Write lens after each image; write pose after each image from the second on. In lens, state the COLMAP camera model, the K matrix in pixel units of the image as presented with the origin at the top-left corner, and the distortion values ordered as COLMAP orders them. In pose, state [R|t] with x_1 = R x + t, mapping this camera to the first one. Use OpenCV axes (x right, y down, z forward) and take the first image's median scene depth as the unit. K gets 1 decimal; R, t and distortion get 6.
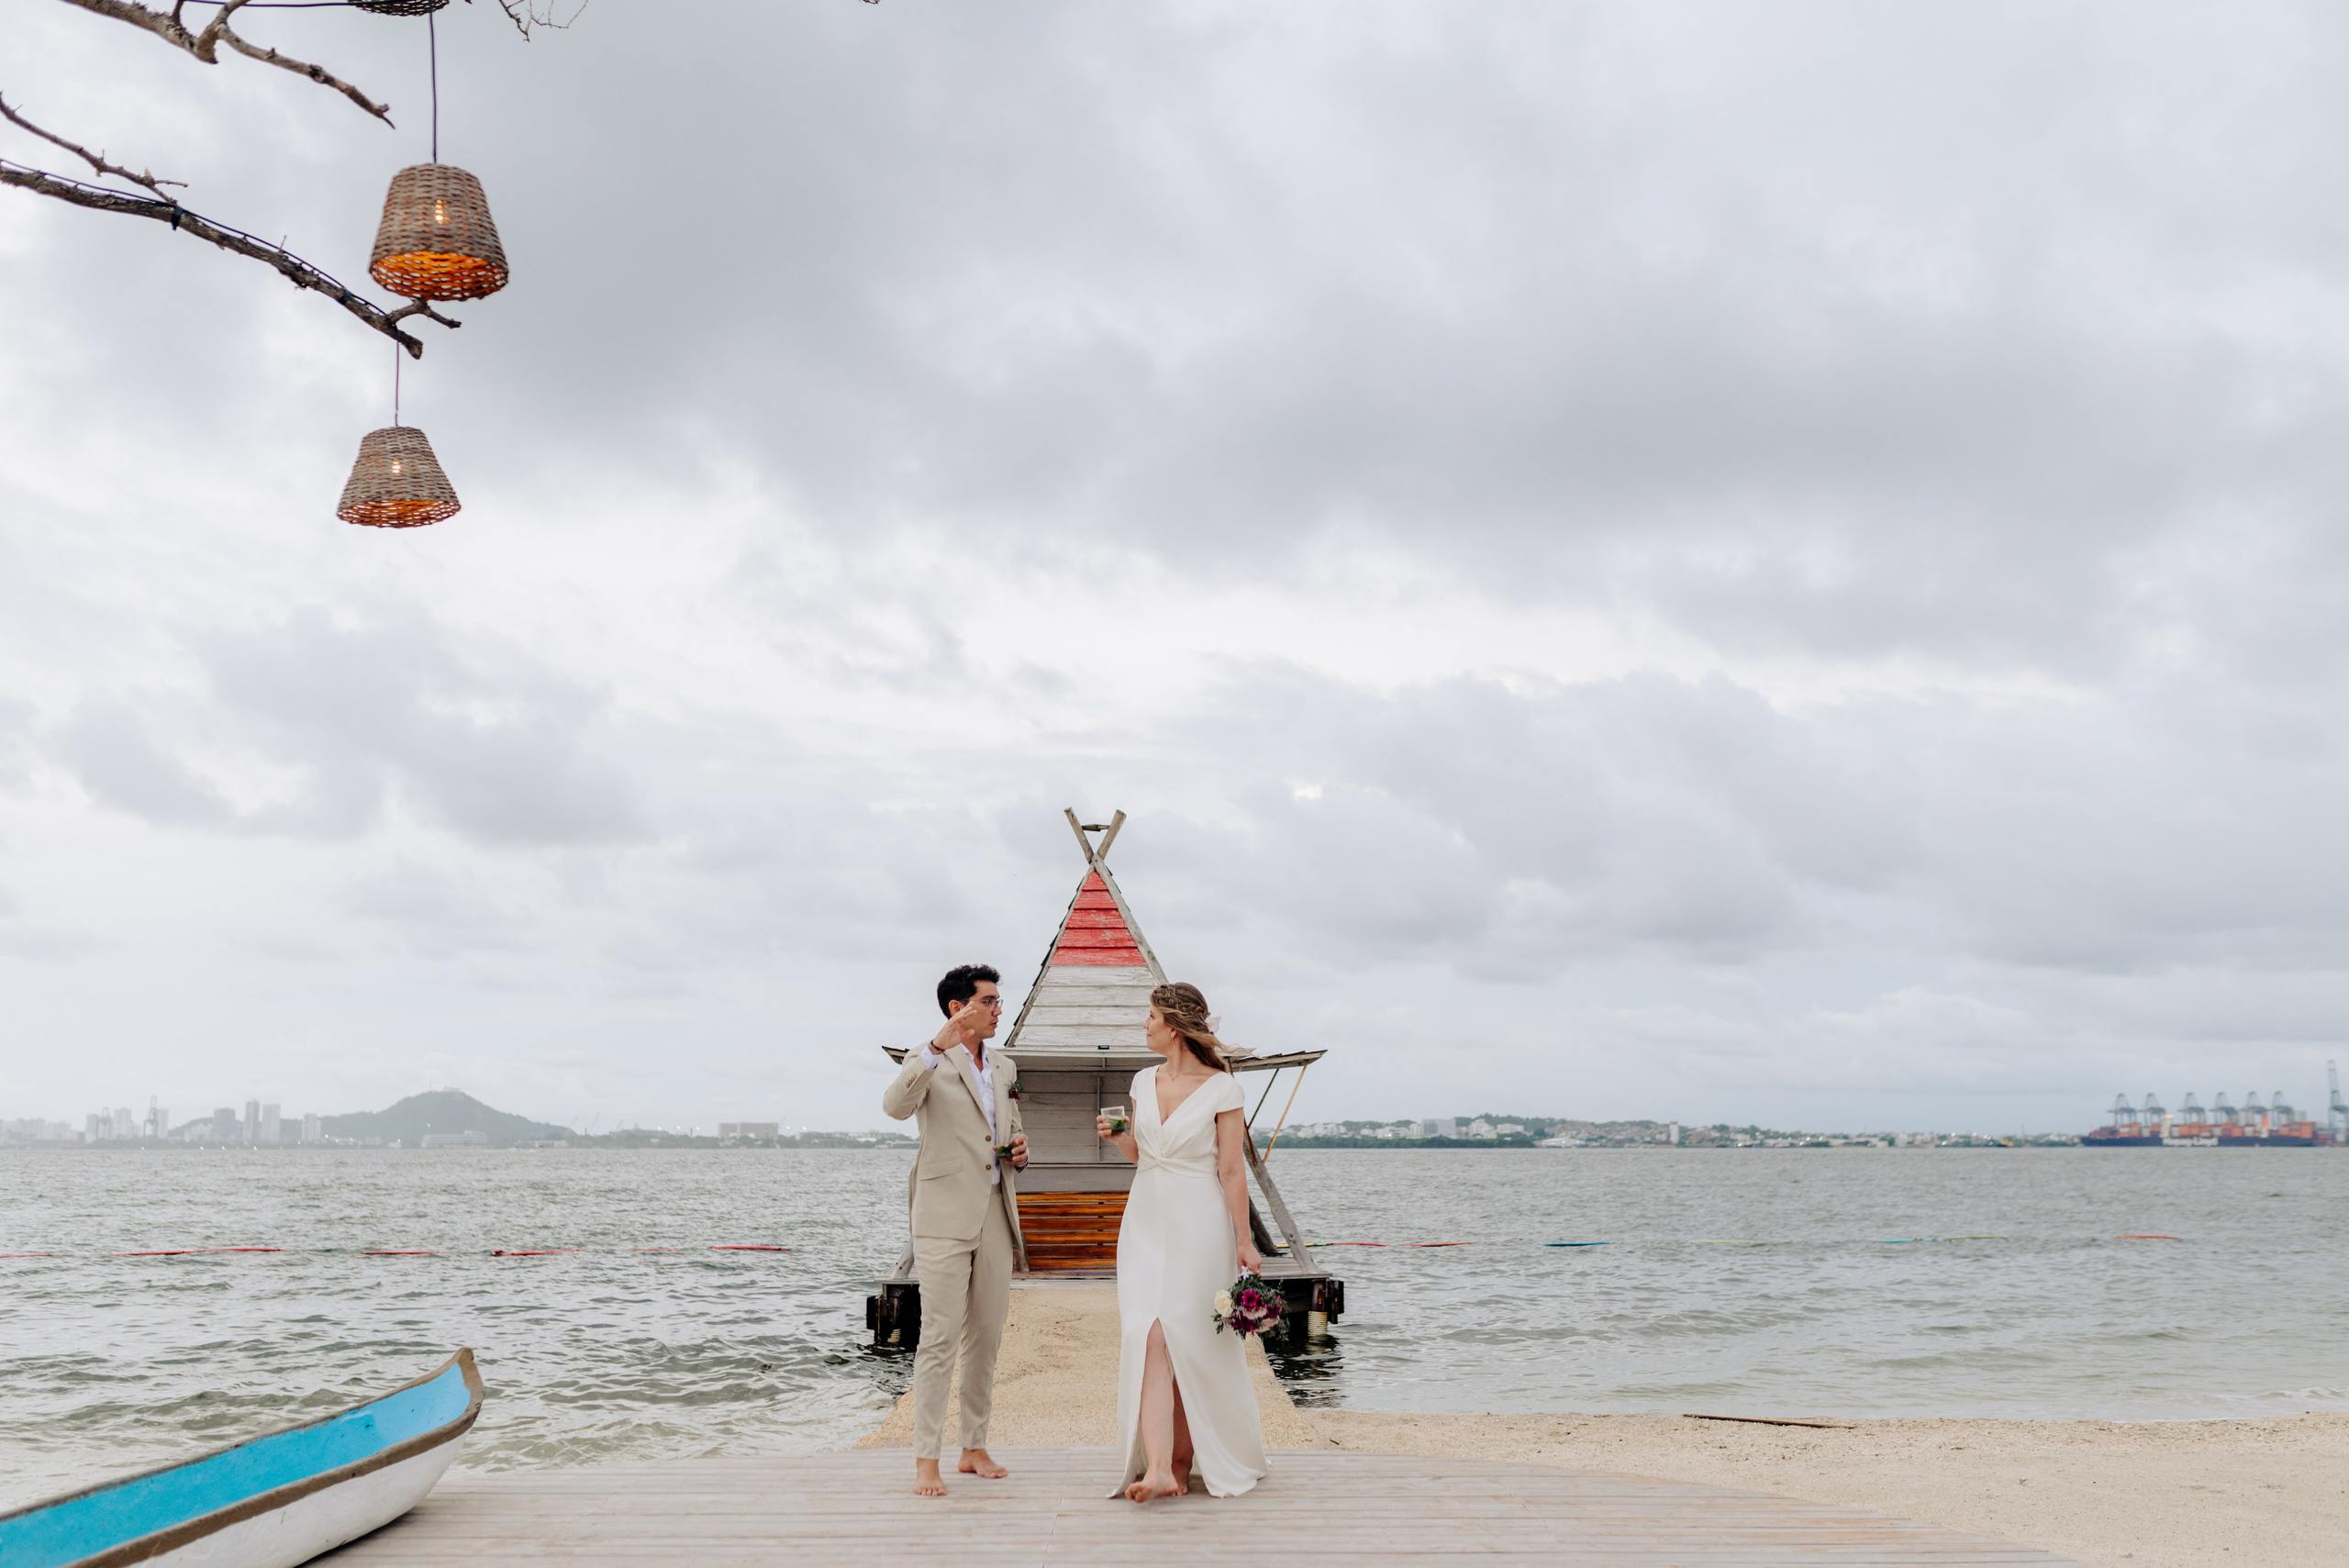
lens RADIAL K [[2346.5, 0, 1158.9], [0, 2346.5, 795.4], [0, 0, 1]] dist [0.001984, -0.000280]
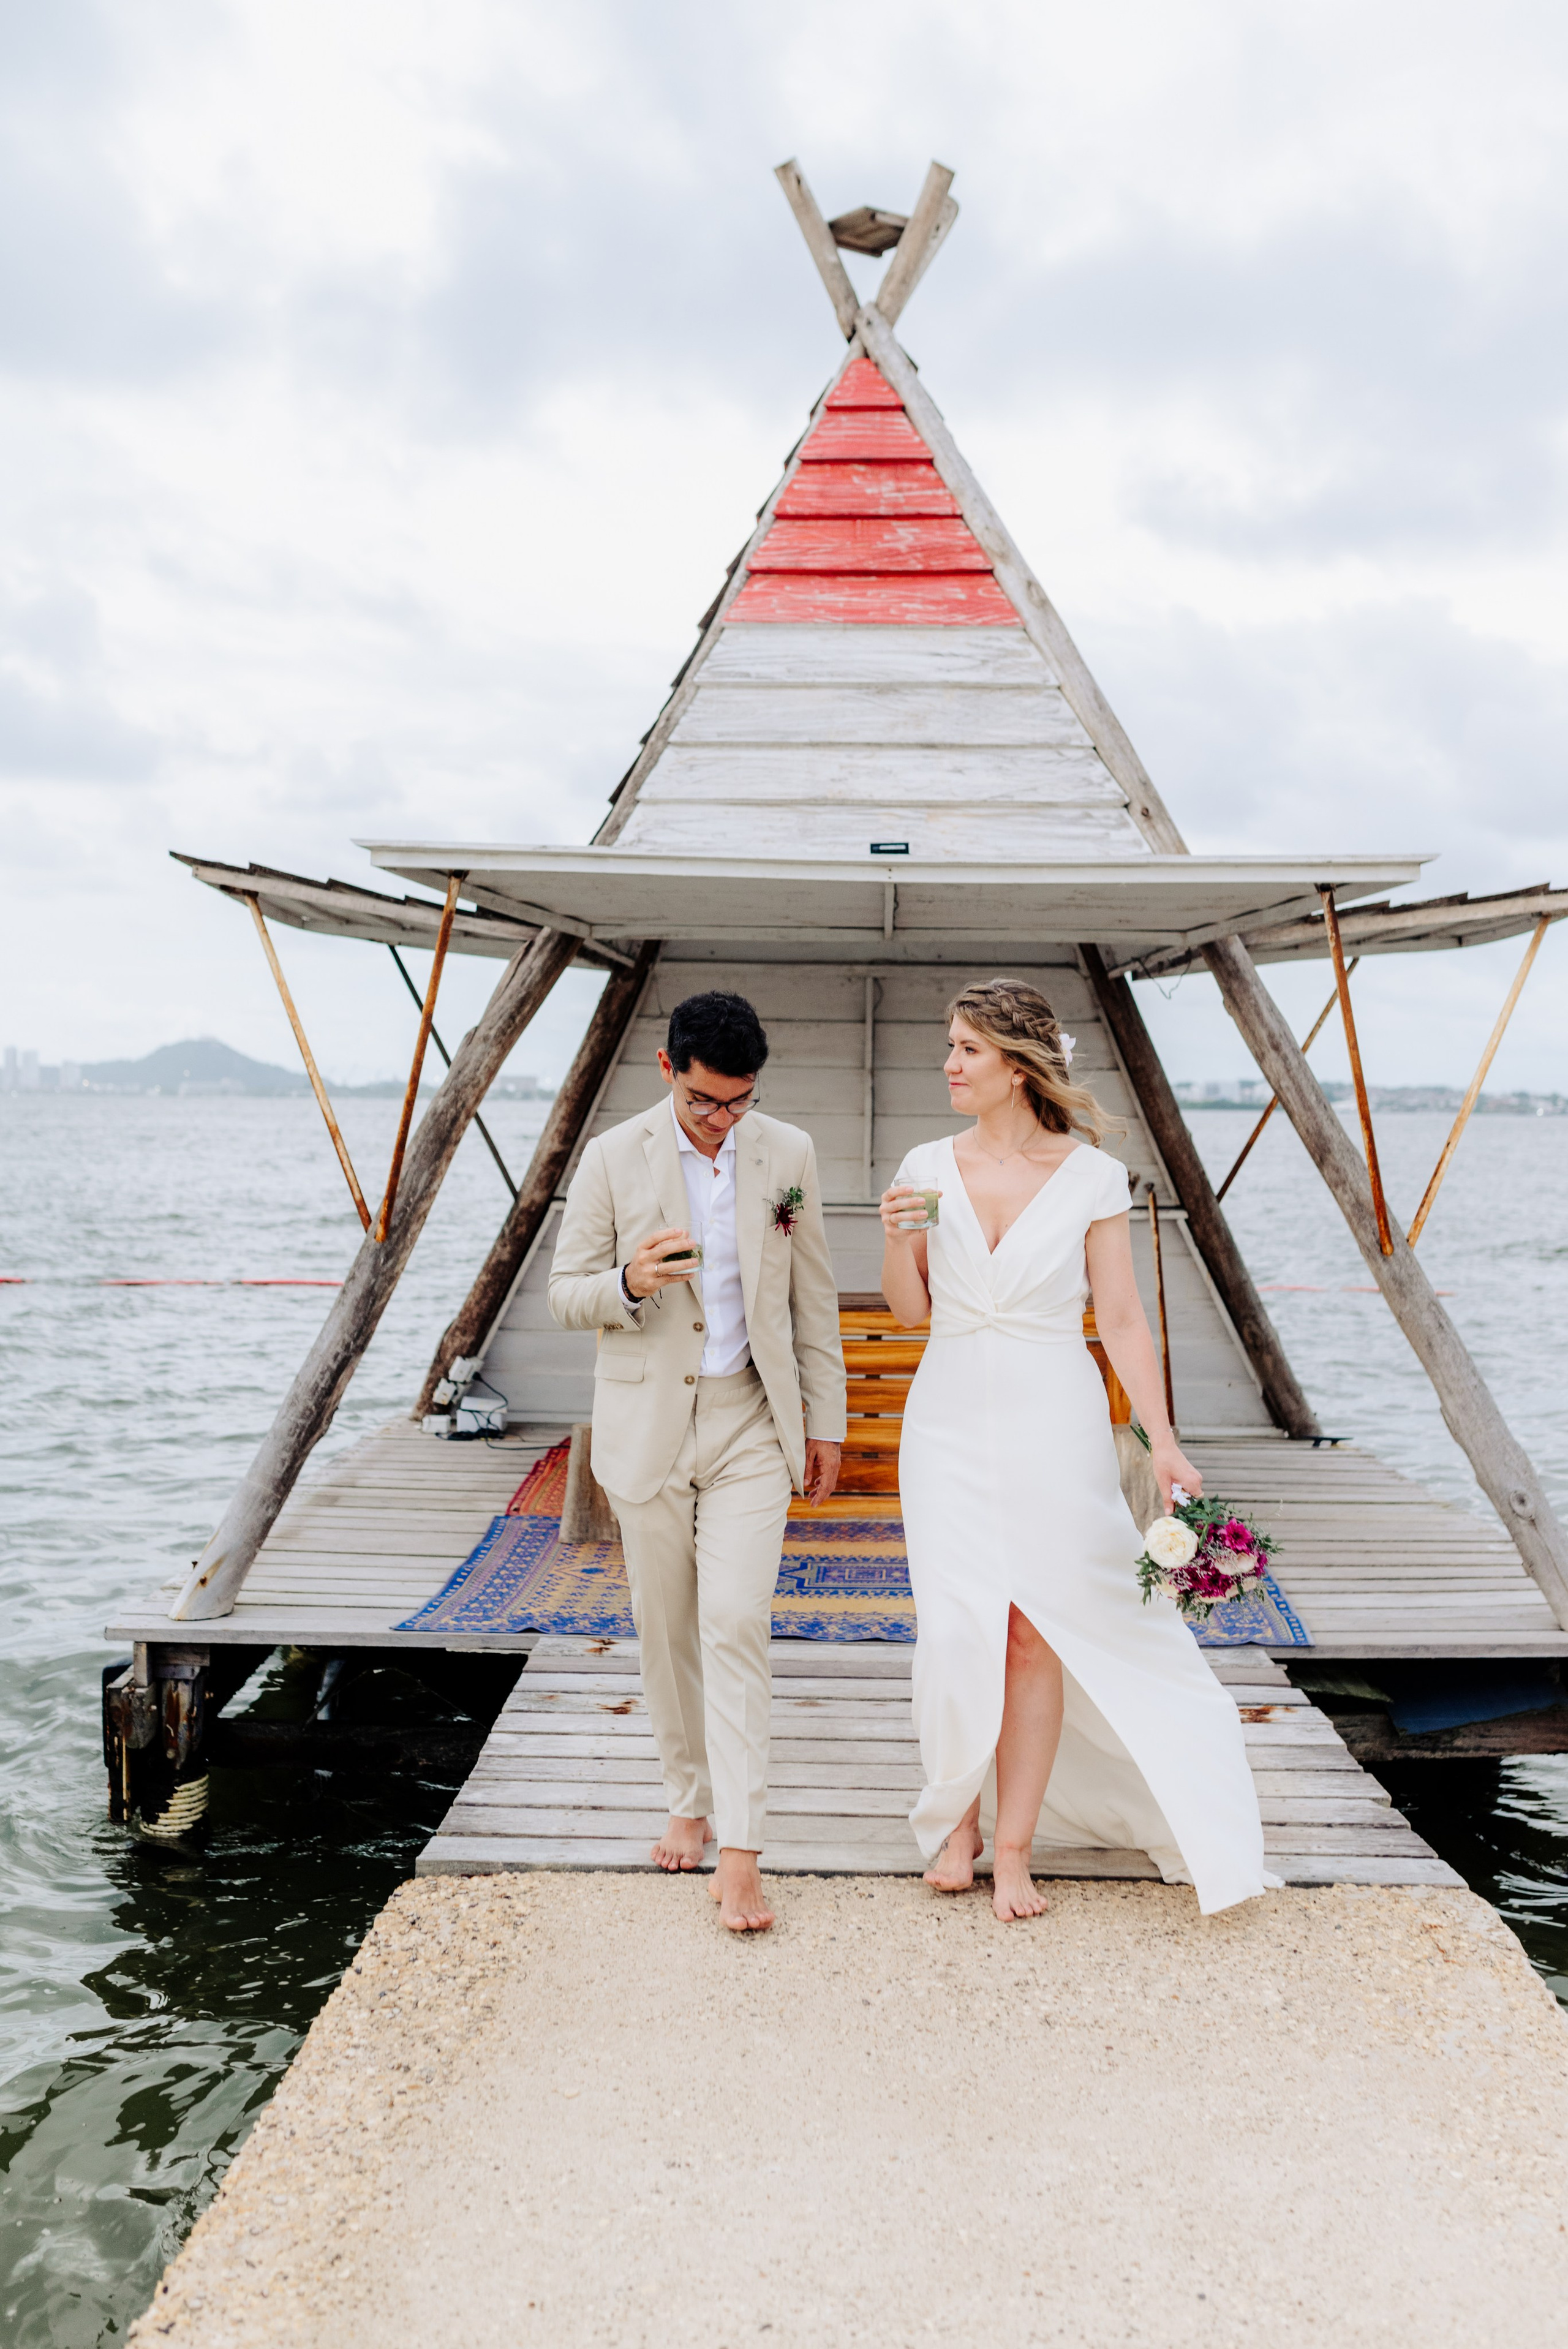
lens RADIAL K [[2459.9, 0, 770.0], [0, 2459.9, 1184.4], [0, 0, 1]] dist [0.009043, 0.007770]
pose [[0.997805, 0.015489, -0.064377, -0.057037], [-0.003660, 0.983669, 0.179948, 0.295234], [0.066113, -0.179317, 0.981567, 2.197781]]
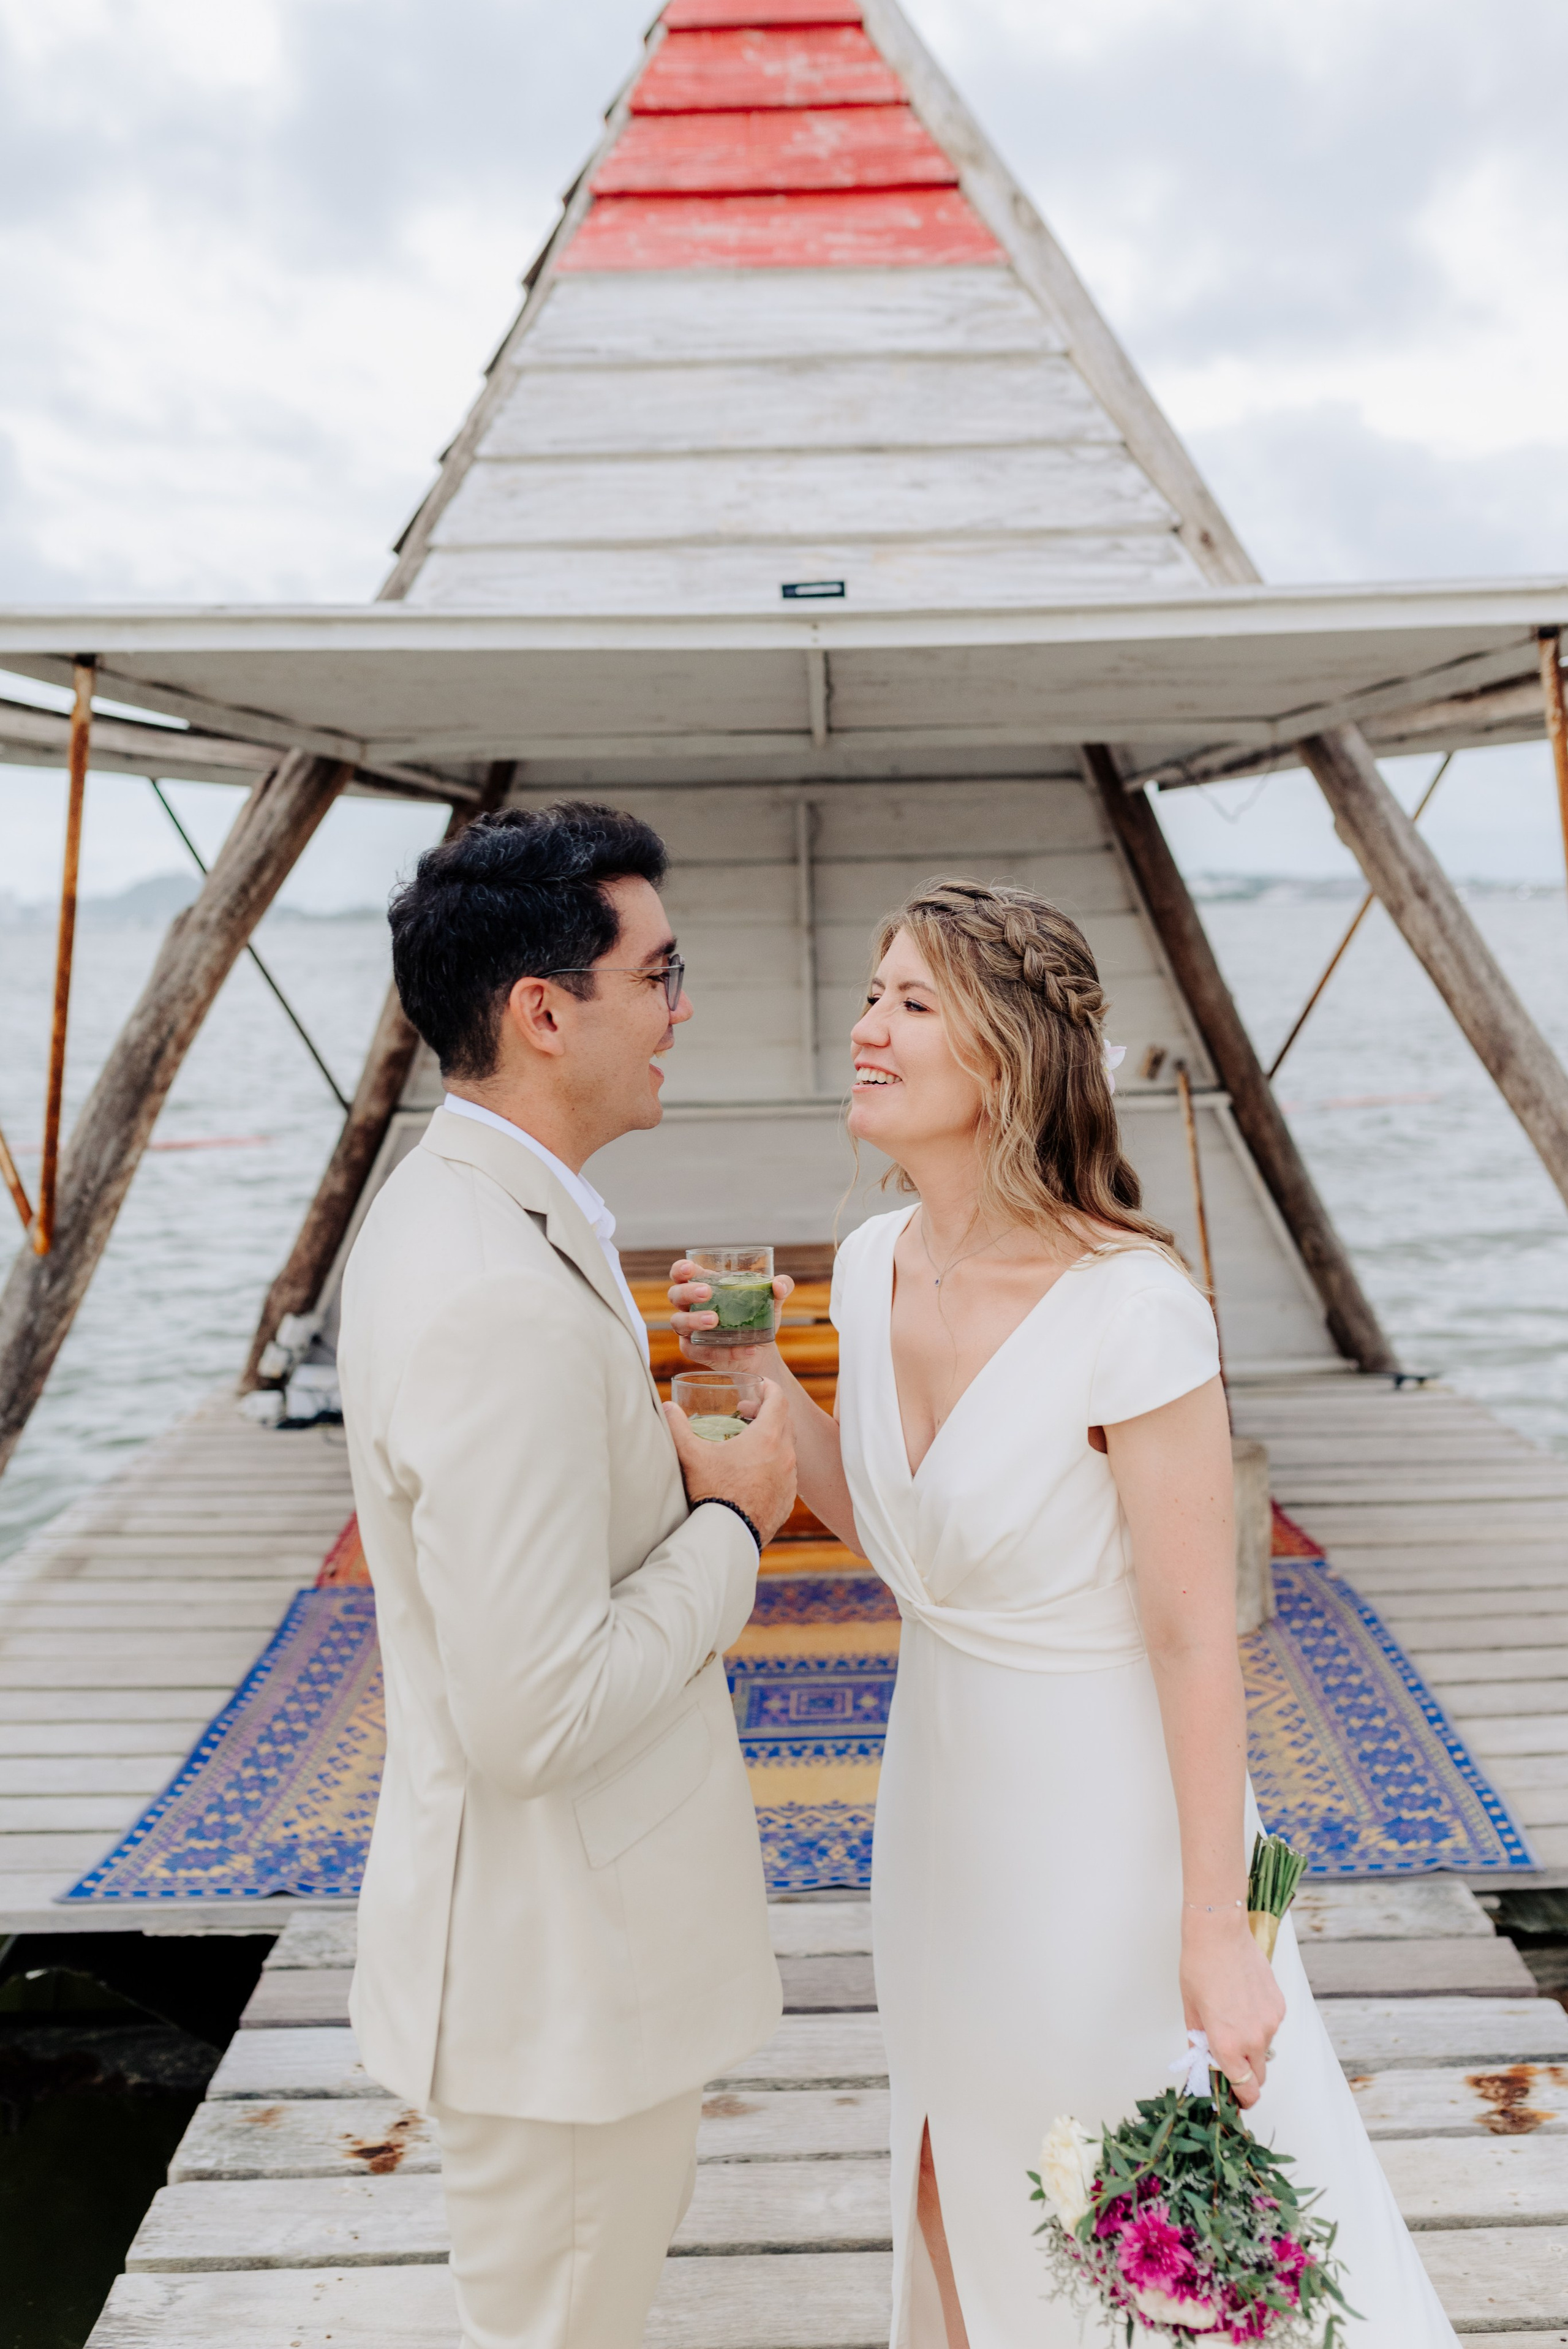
lens RADIAL K [[2346.6, 0, 784.0], [0, 2346.6, 1174.5], [0, 0, 1]] dist [0.001984, -0.000280]
pose [[0.998883, -0.018634, -0.043417, -0.060074], [0.029161, 0.966176, 0.256230, 0.329467], [0.037174, -0.257210, 0.965640, 2.602695]]
